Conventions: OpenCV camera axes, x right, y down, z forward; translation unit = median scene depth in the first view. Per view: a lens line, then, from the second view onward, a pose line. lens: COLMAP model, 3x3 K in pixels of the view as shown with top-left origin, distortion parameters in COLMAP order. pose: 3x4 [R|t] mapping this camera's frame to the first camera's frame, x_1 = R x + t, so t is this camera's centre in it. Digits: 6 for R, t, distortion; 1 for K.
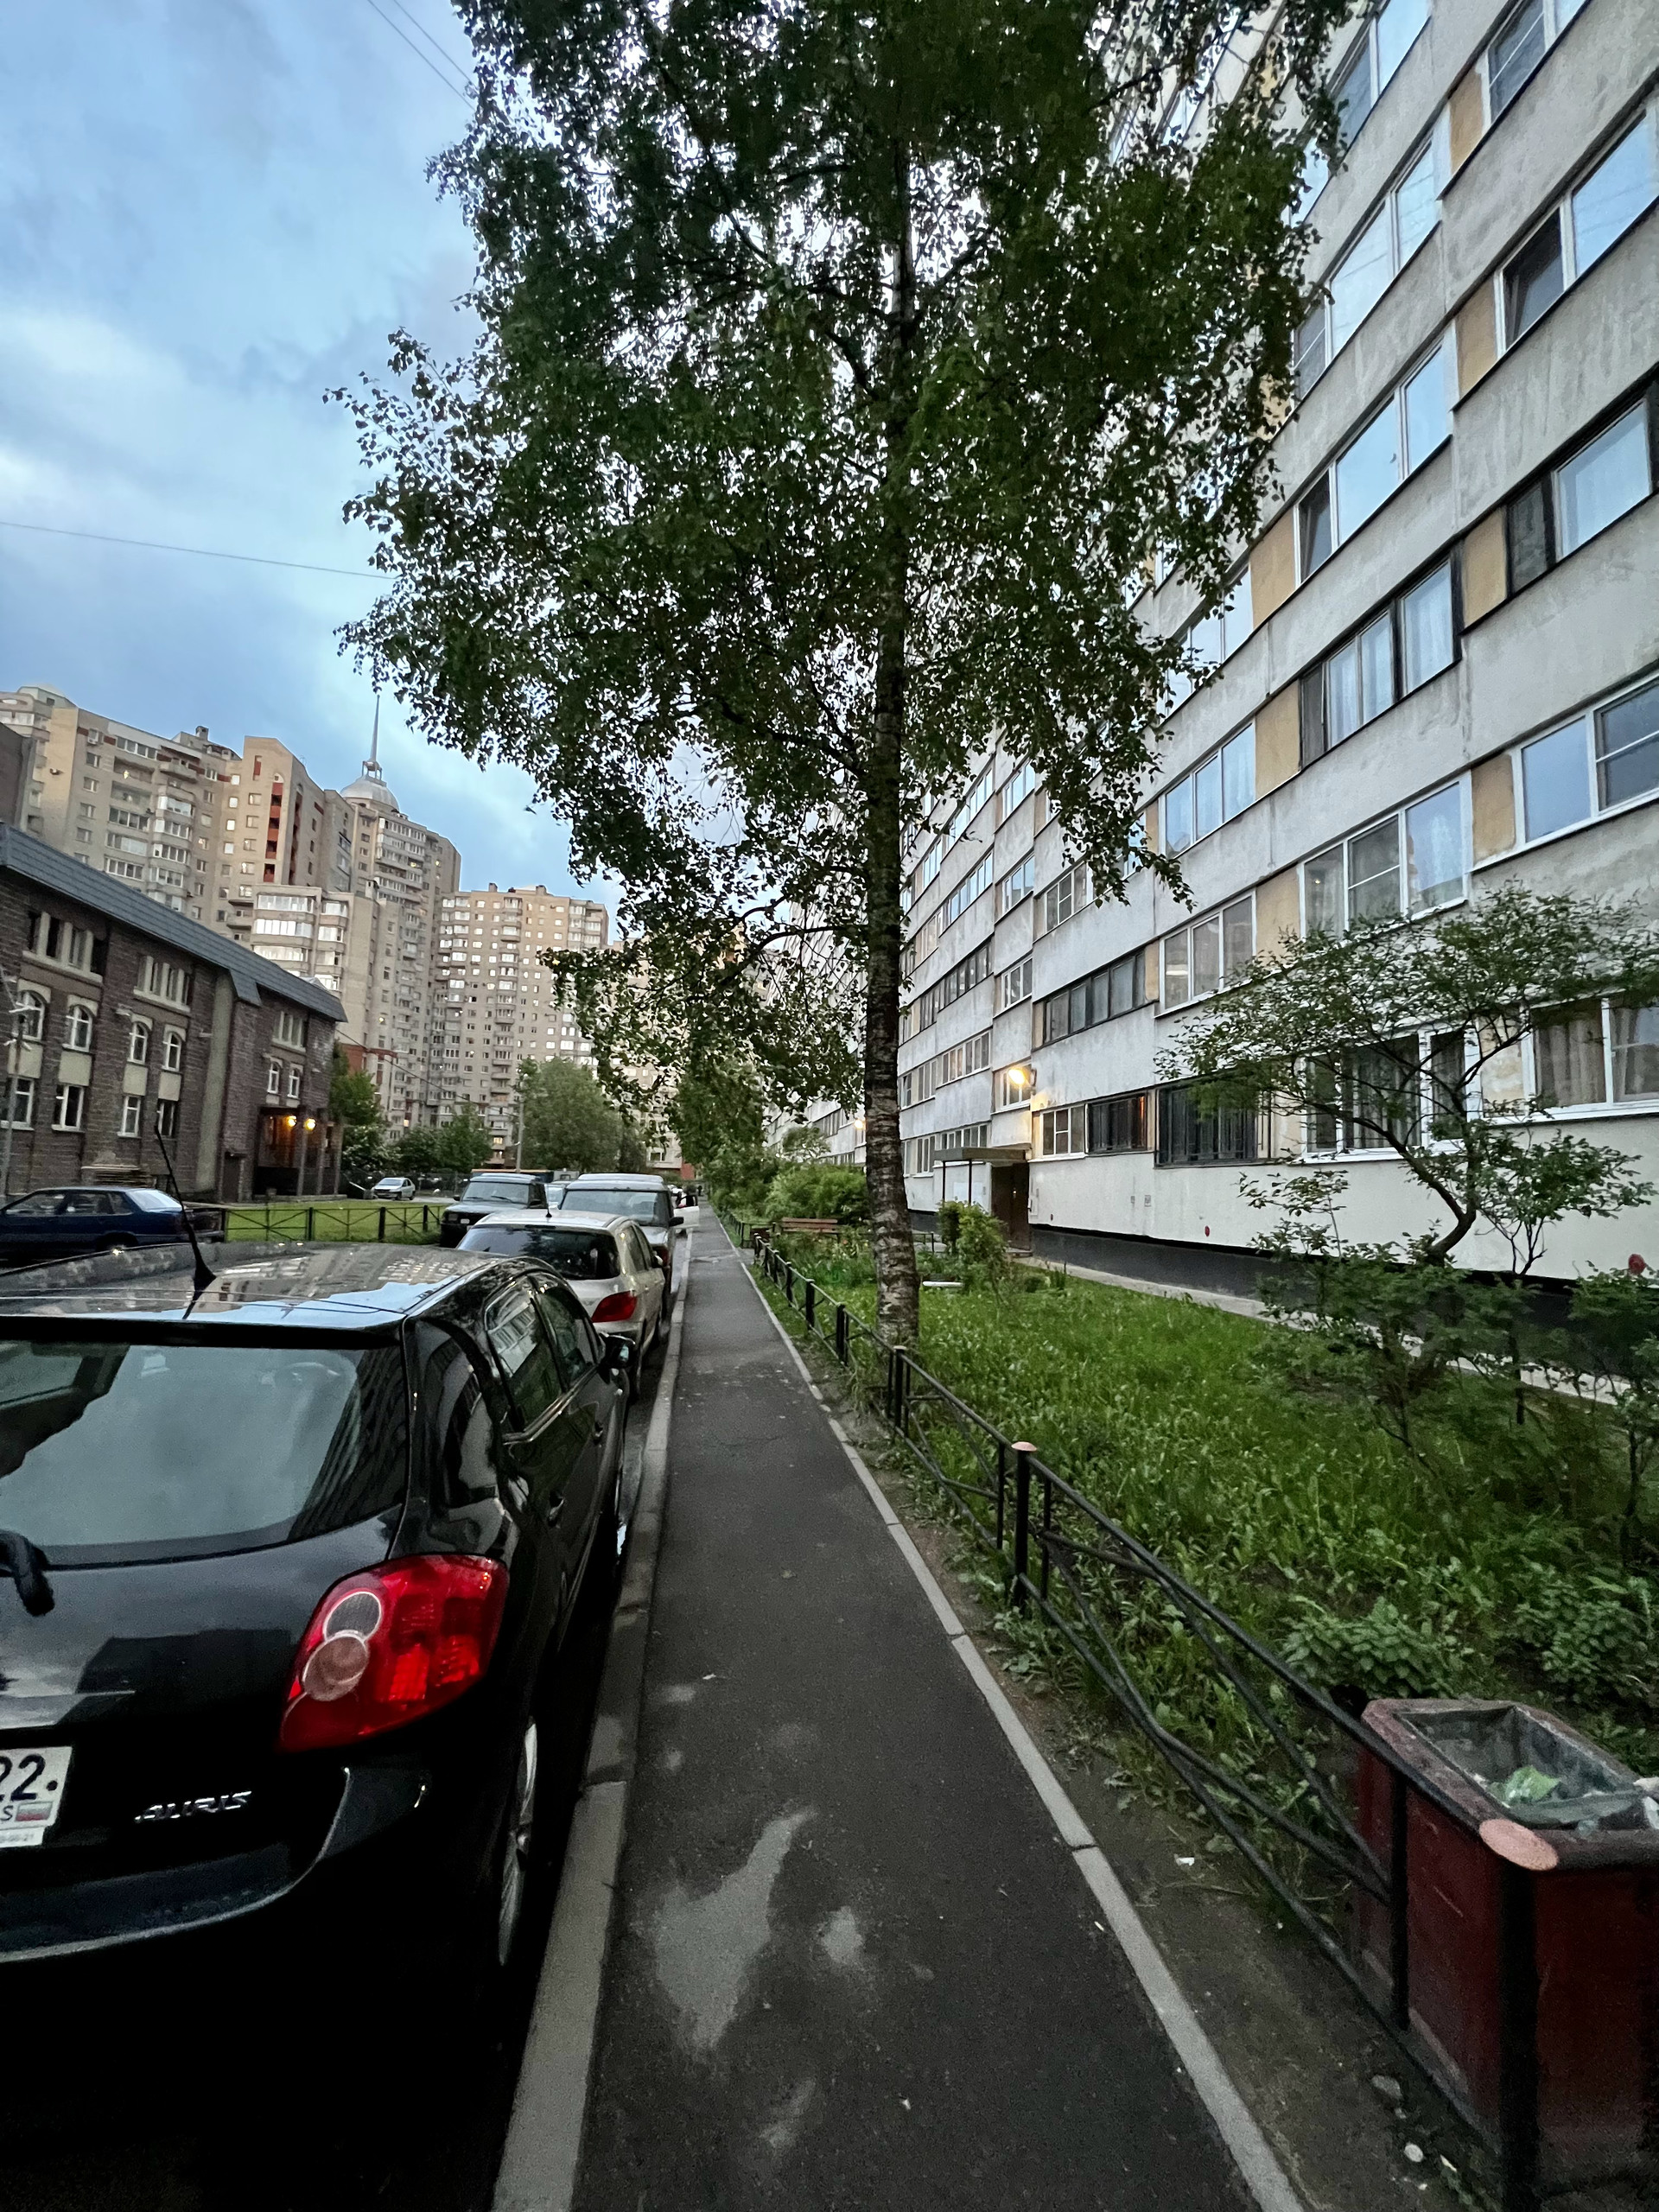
lens RADIAL K [[880.7, 0, 834.0], [0, 880.7, 1112.5], [0, 0, 1]] dist [-0.002247, -0.000097]
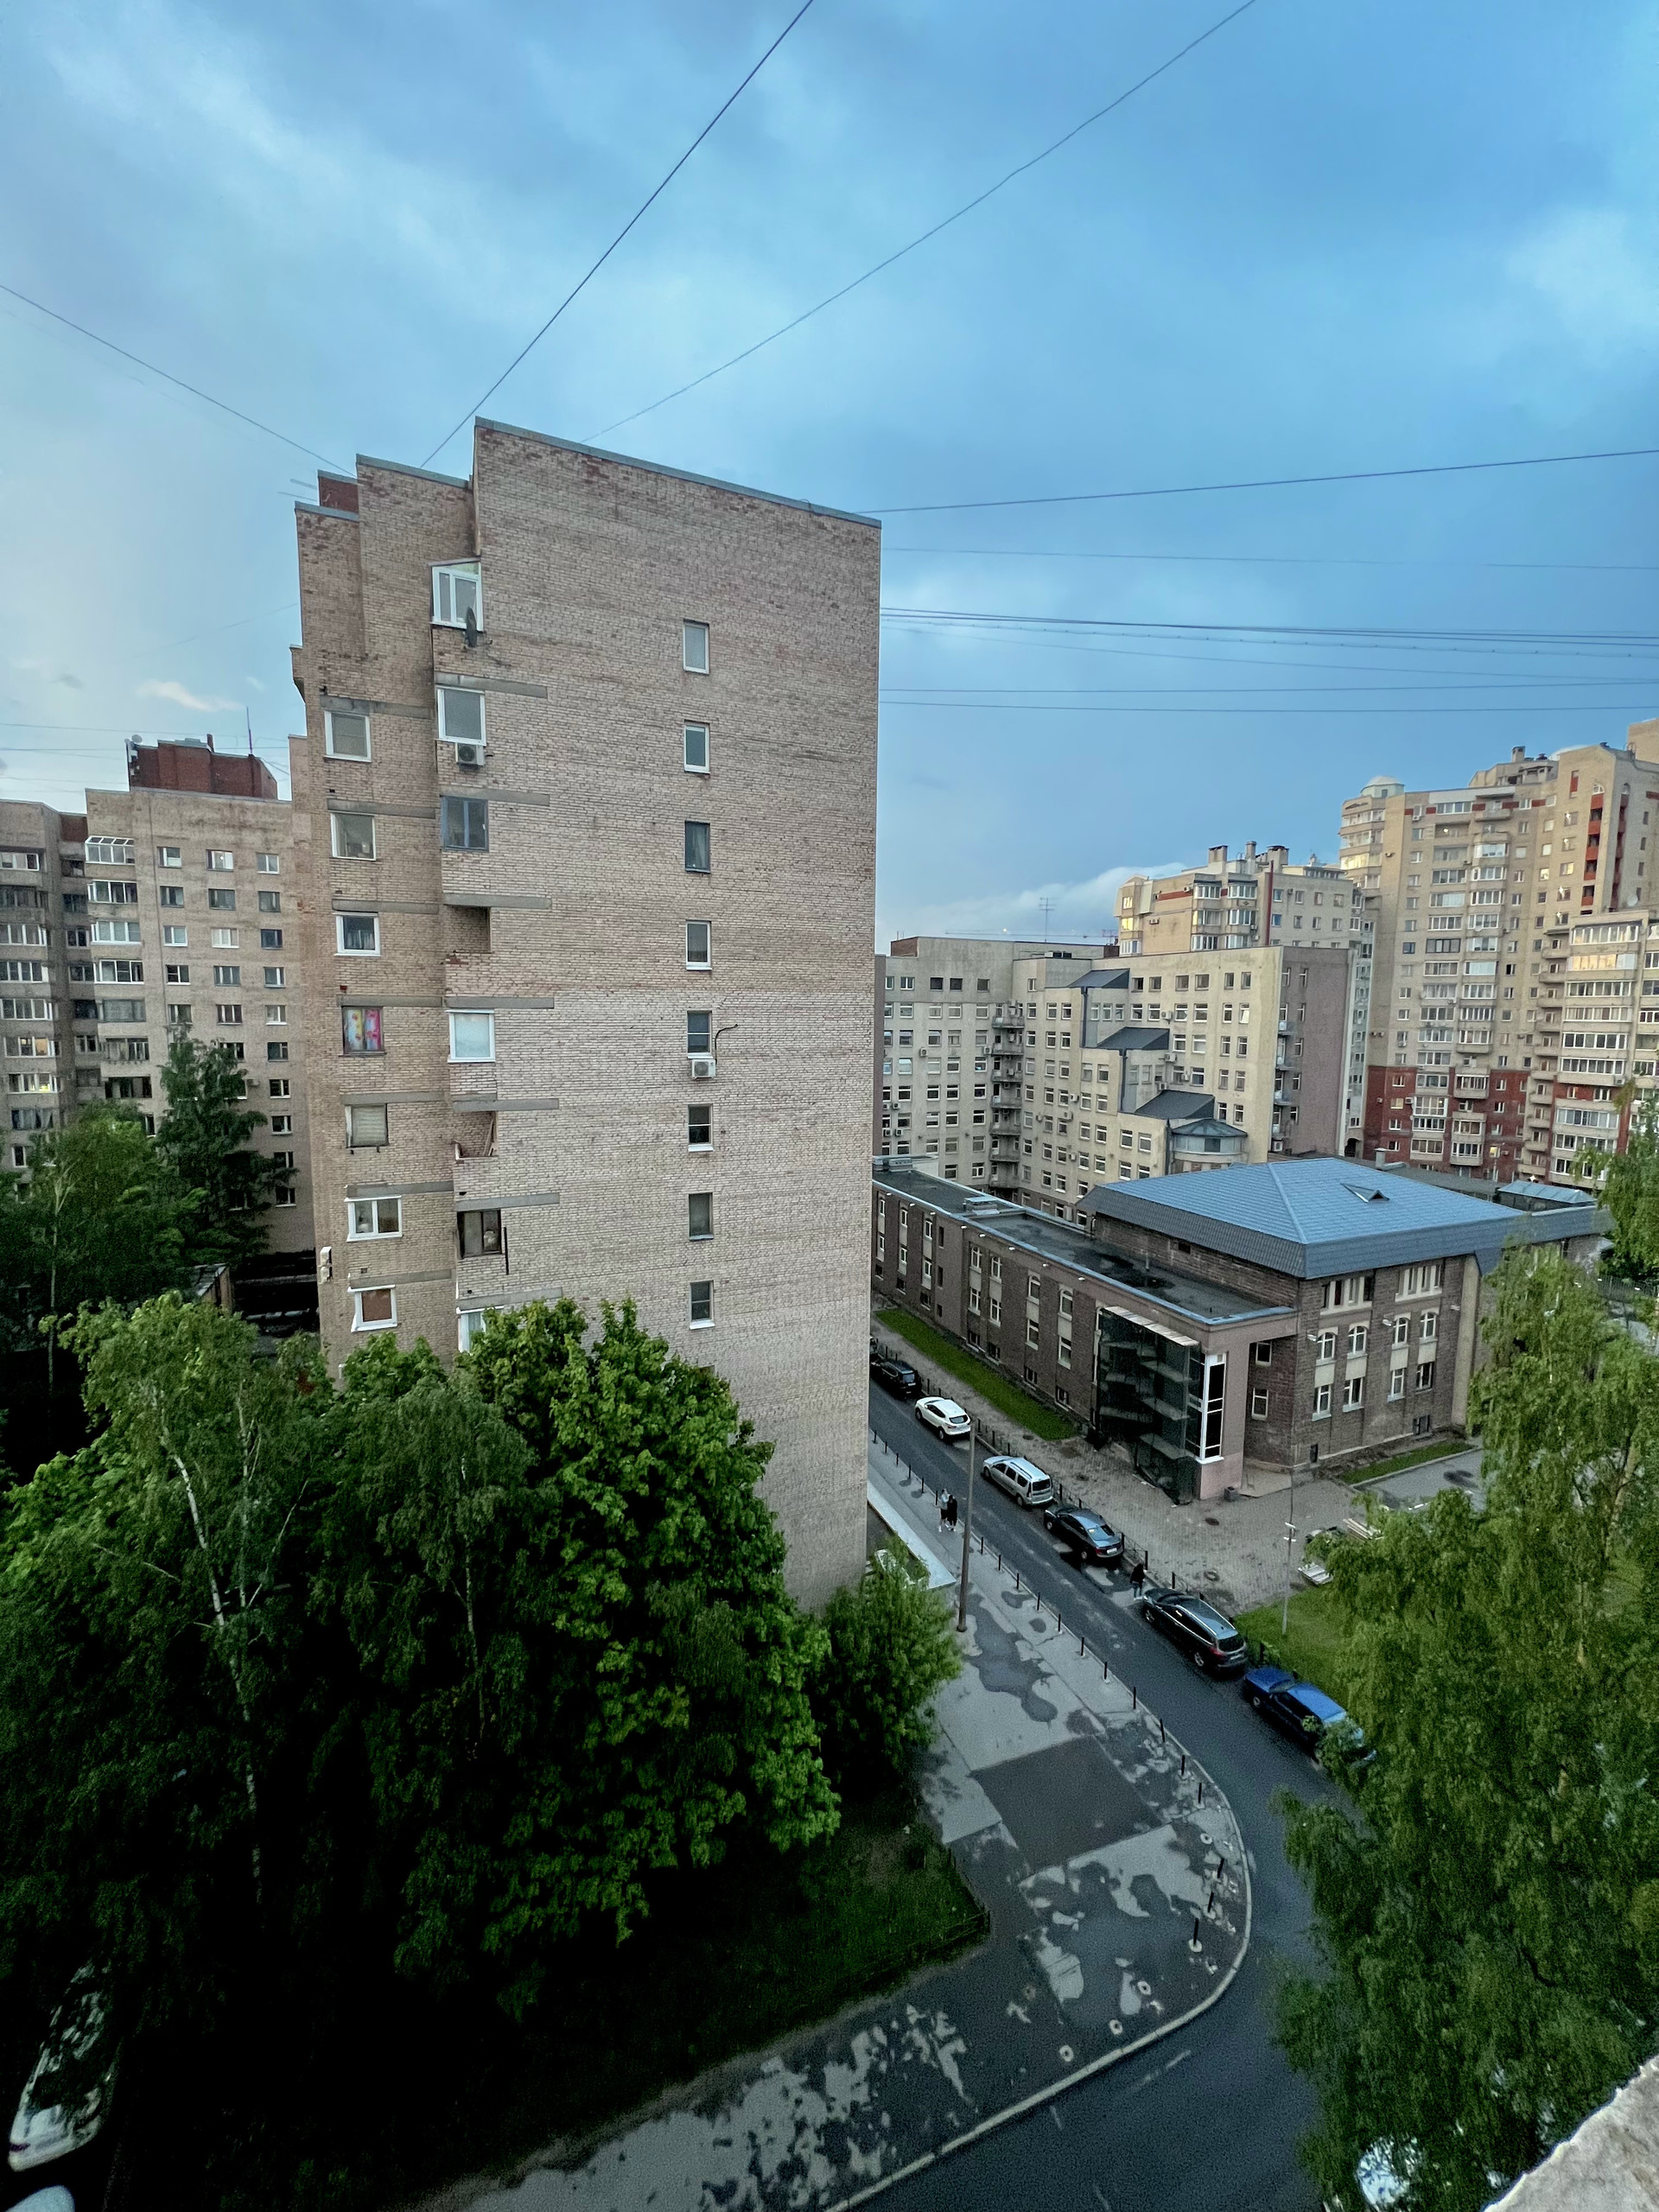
lens RADIAL K [[880.7, 0, 834.0], [0, 880.7, 1112.5], [0, 0, 1]] dist [-0.002247, -0.000097]
pose [[0.248938, 0.071639, -0.965866, 0.095761], [0.090528, 0.991174, 0.096848, -0.213965], [0.964279, -0.111548, 0.240256, -0.046085]]
